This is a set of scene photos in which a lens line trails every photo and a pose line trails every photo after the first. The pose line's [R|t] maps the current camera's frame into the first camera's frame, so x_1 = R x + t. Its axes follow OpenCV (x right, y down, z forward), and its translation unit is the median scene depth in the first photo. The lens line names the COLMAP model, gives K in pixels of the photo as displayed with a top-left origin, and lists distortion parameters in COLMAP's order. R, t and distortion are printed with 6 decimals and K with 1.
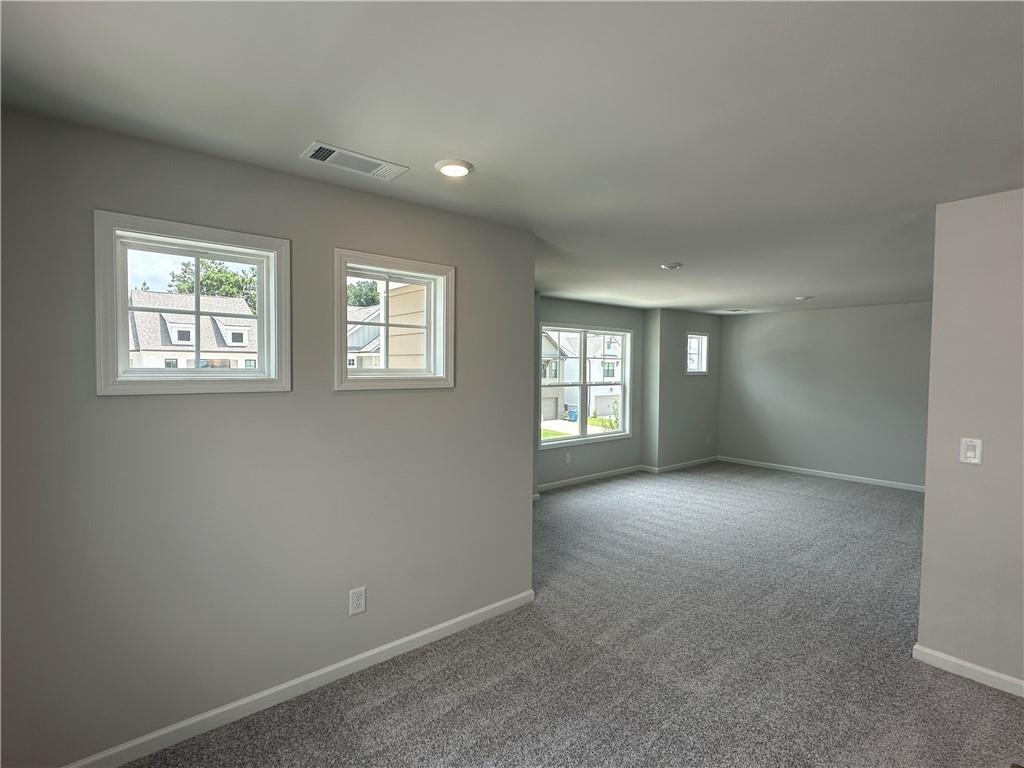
lens RADIAL K [[521.2, 0, 494.0], [0, 521.2, 386.5], [0, 0, 1]] dist [-0.001587, -0.000296]
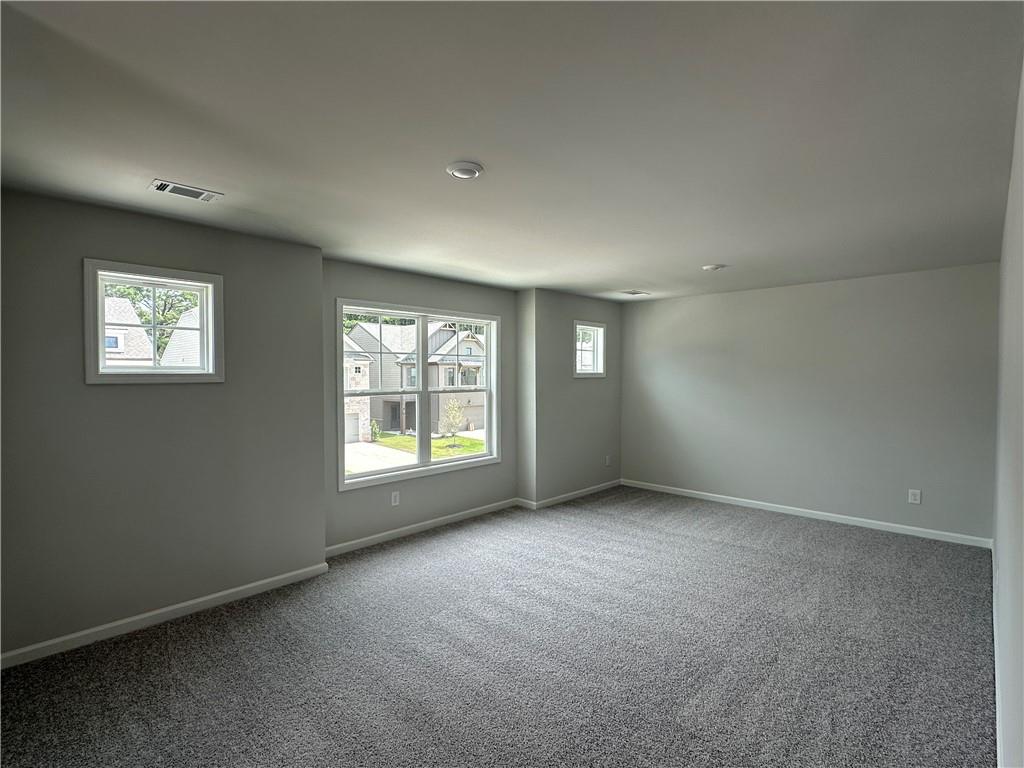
lens RADIAL K [[521.2, 0, 497.4], [0, 521.2, 385.9], [0, 0, 1]] dist [-0.001587, -0.000296]
pose [[0.993599, -0.010825, 0.112448, 0.177786], [0.012643, 0.999800, -0.015470, 0.000780], [-0.112258, 0.016793, 0.993537, 0.264795]]
